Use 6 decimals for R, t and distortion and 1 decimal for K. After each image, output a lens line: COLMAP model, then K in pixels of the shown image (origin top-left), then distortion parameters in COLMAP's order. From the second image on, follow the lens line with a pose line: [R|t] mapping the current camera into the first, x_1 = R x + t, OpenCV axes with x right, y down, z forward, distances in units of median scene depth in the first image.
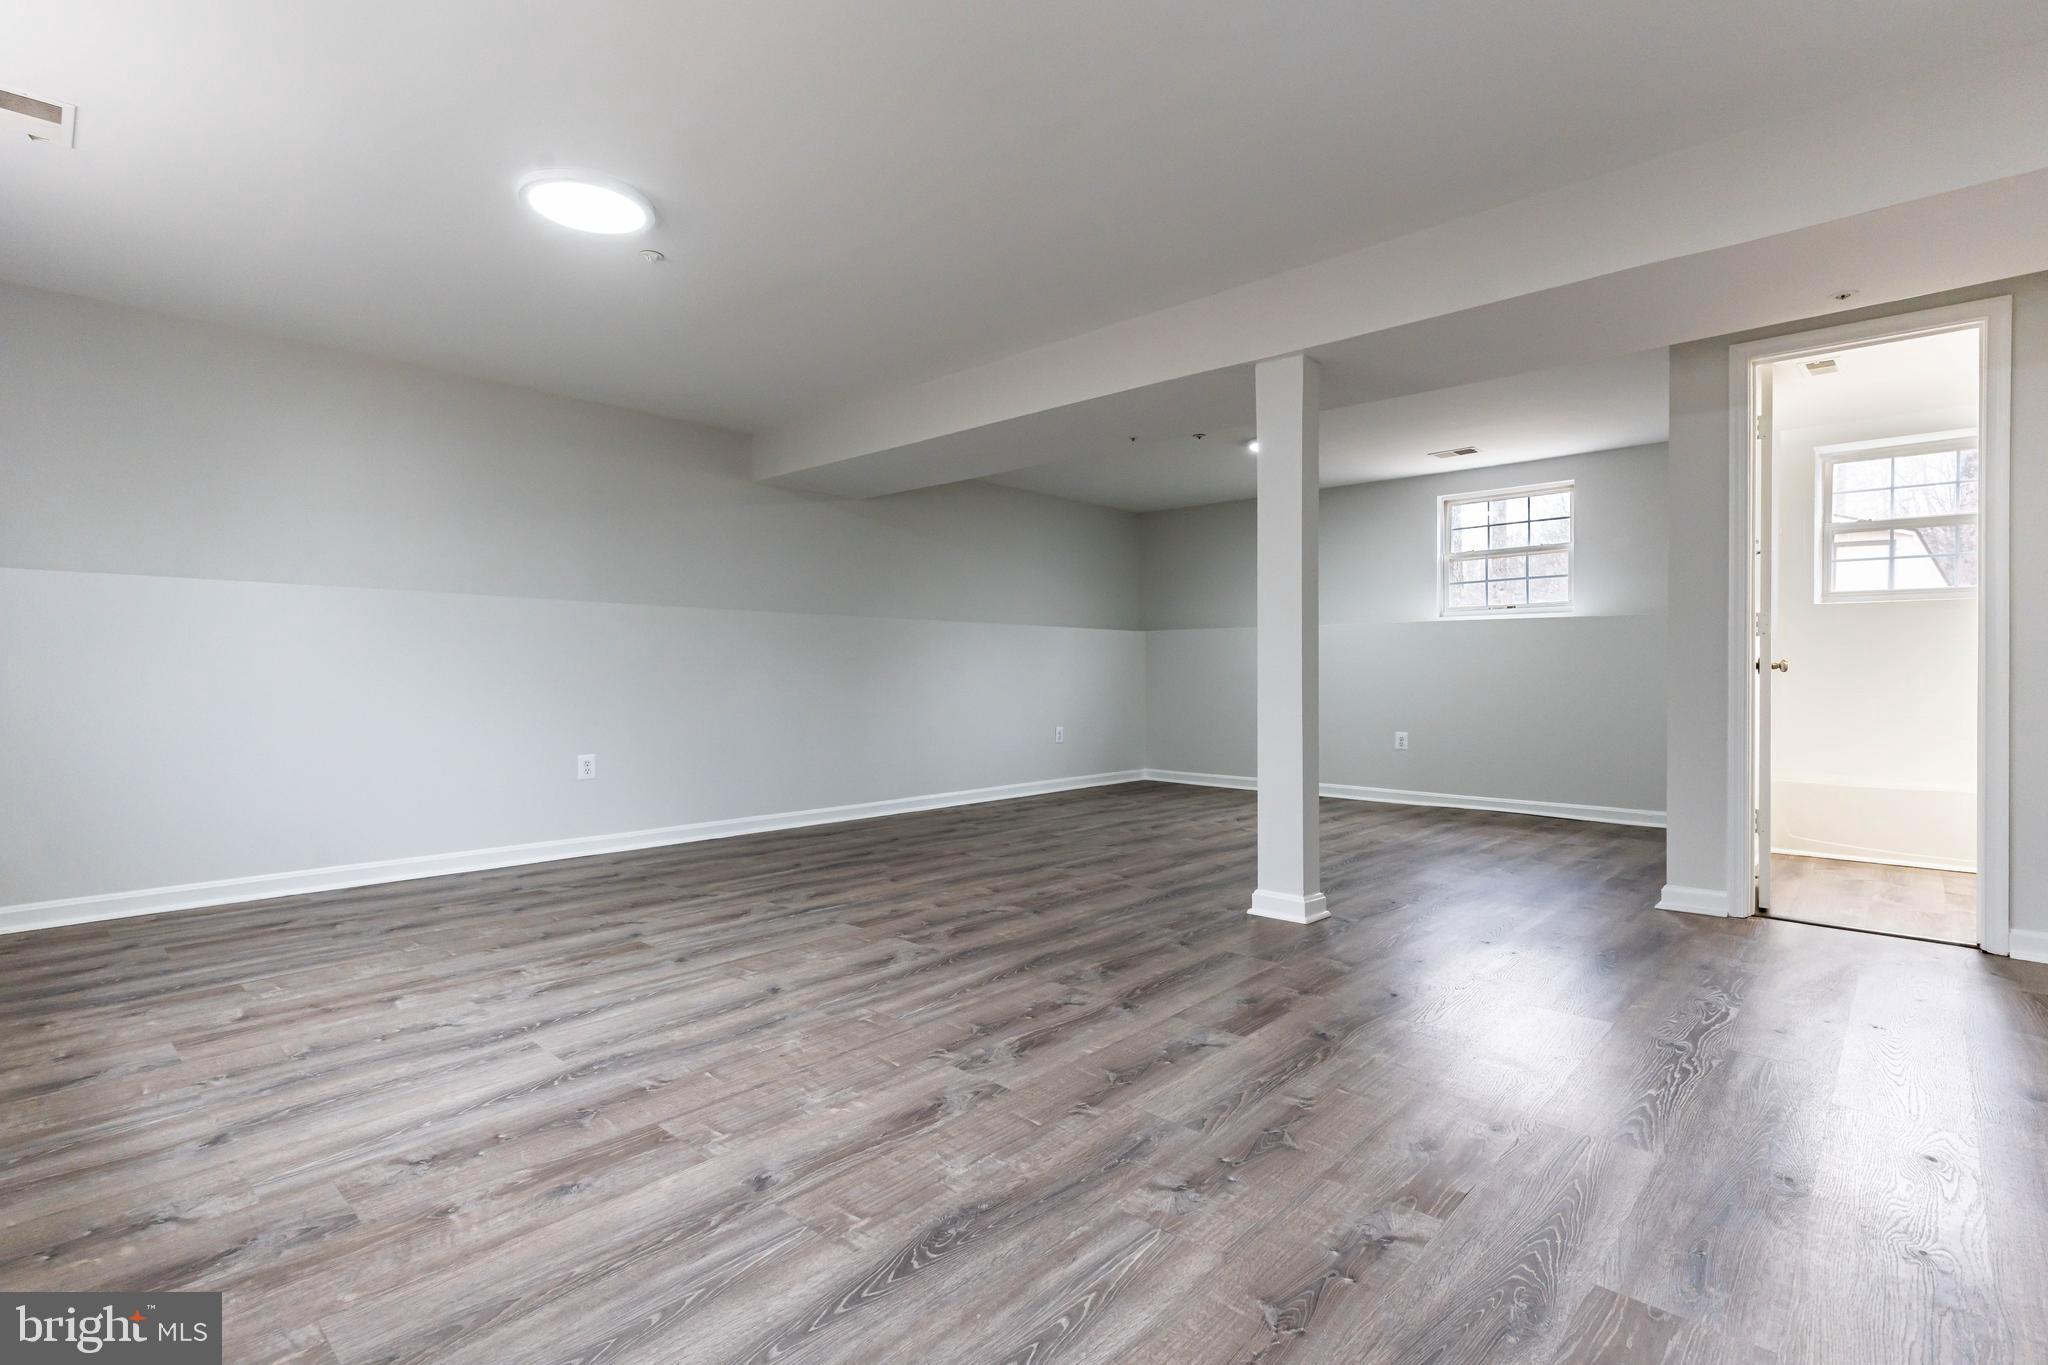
lens RADIAL K [[973.9, 0, 1020.7], [0, 973.9, 664.3], [0, 0, 1]] dist [0.002674, -0.000149]
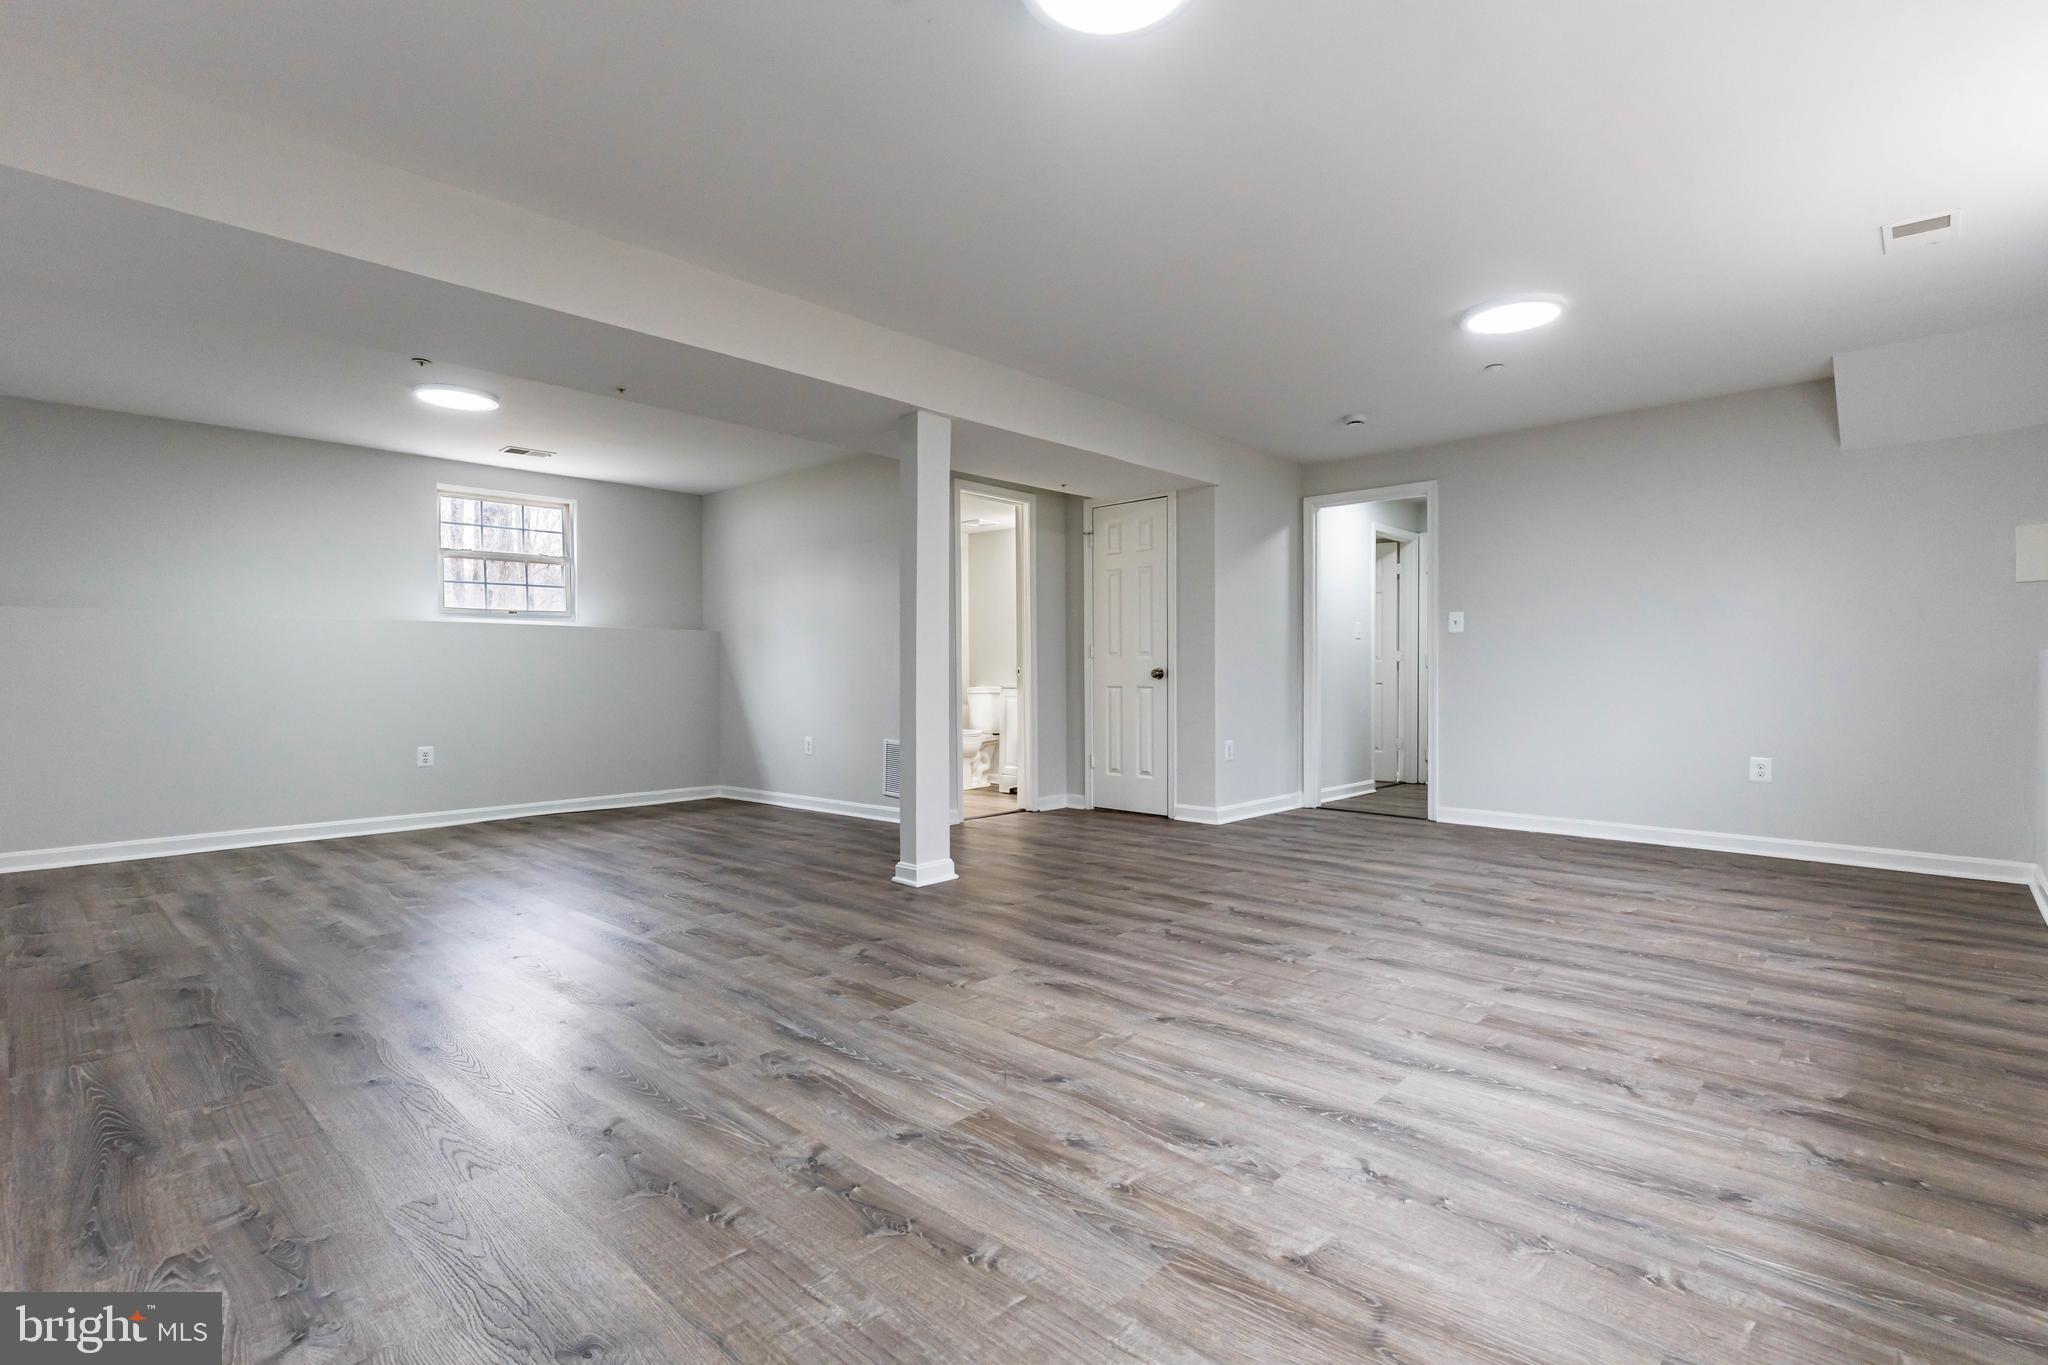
lens RADIAL K [[973.9, 0, 1020.7], [0, 973.9, 664.3], [0, 0, 1]] dist [0.002674, -0.000149]
pose [[-0.002895, 0.009576, 0.999950, -1.398155], [-0.004375, 0.999944, -0.009588, 0.005490], [-0.999986, -0.004403, -0.002853, 1.344402]]
